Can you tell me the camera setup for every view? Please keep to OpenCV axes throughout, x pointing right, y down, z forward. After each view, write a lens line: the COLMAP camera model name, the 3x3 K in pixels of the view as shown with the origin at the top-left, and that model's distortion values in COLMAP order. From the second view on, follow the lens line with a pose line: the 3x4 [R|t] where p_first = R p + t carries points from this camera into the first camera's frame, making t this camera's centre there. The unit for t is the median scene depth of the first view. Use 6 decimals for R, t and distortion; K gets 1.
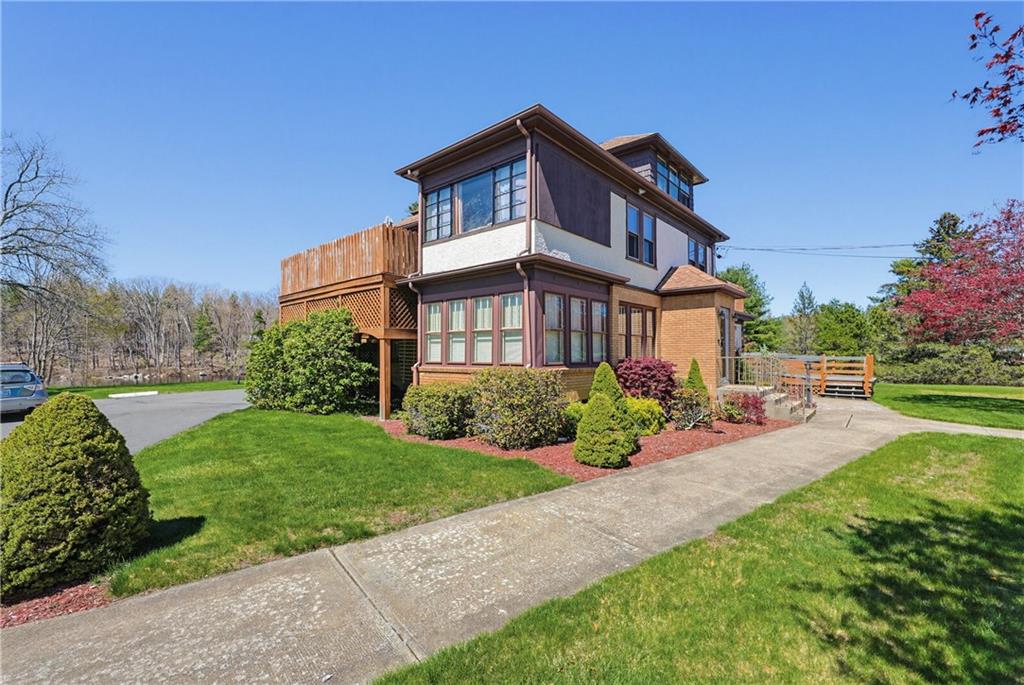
lens RADIAL K [[456.0, 0, 516.4], [0, 456.0, 349.4], [0, 0, 1]] dist [-0.001910, 0.000262]
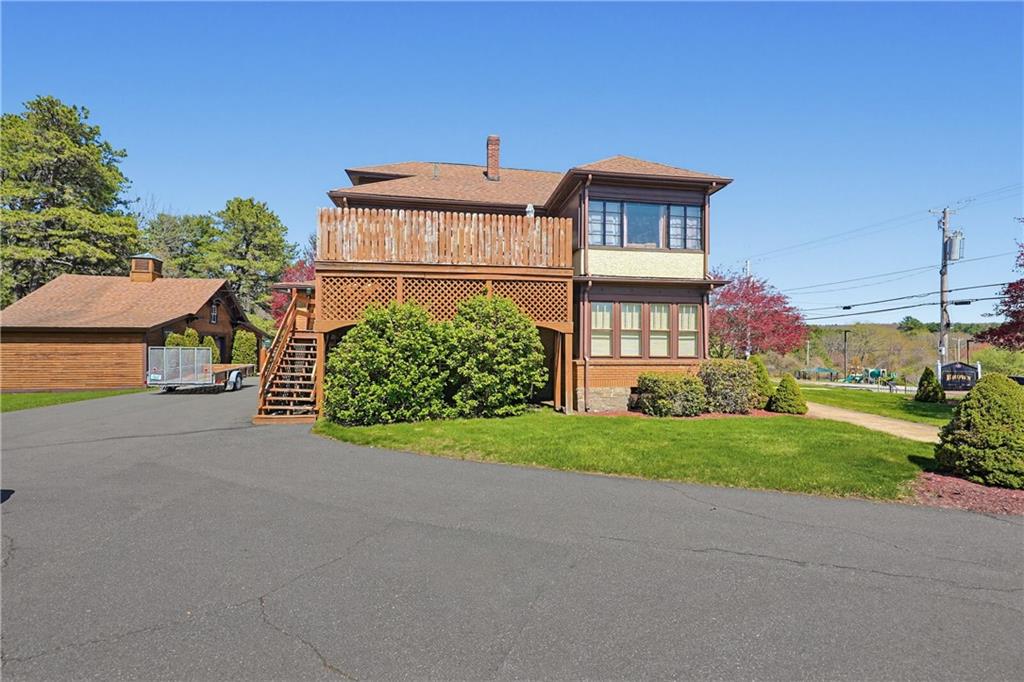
lens RADIAL K [[456.0, 0, 518.3], [0, 456.0, 349.5], [0, 0, 1]] dist [-0.001910, 0.000262]
pose [[0.630571, 0.004557, 0.776118, -1.161595], [-0.014526, 0.999877, 0.005930, 0.008579], [-0.775995, -0.015013, 0.630560, 0.457782]]
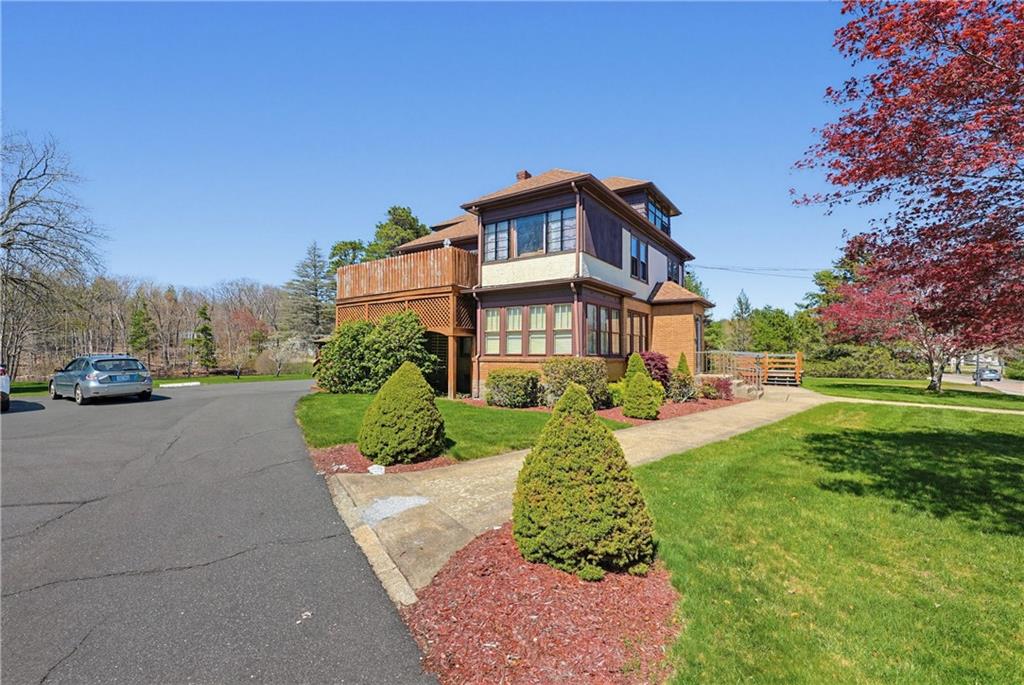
lens RADIAL K [[456.0, 0, 517.2], [0, 456.0, 345.6], [0, 0, 1]] dist [-0.001910, 0.000262]
pose [[0.993846, 0.006954, 0.110553, -0.253904], [-0.006036, 0.999944, -0.008644, 0.014892], [-0.110607, 0.007923, 0.993833, -0.304505]]
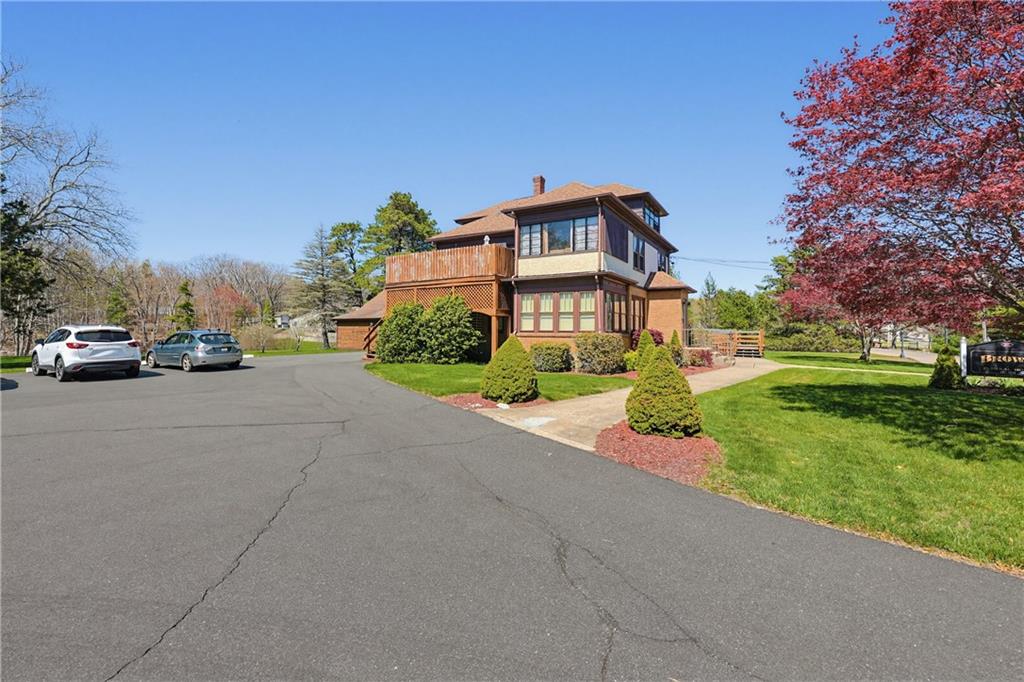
lens RADIAL K [[456.0, 0, 520.0], [0, 456.0, 320.2], [0, 0, 1]] dist [-0.001910, 0.000262]
pose [[0.982956, 0.011367, 0.183488, -0.503040], [-0.008906, 0.999859, -0.014226, 0.014650], [-0.183624, 0.012350, 0.982919, -0.590001]]
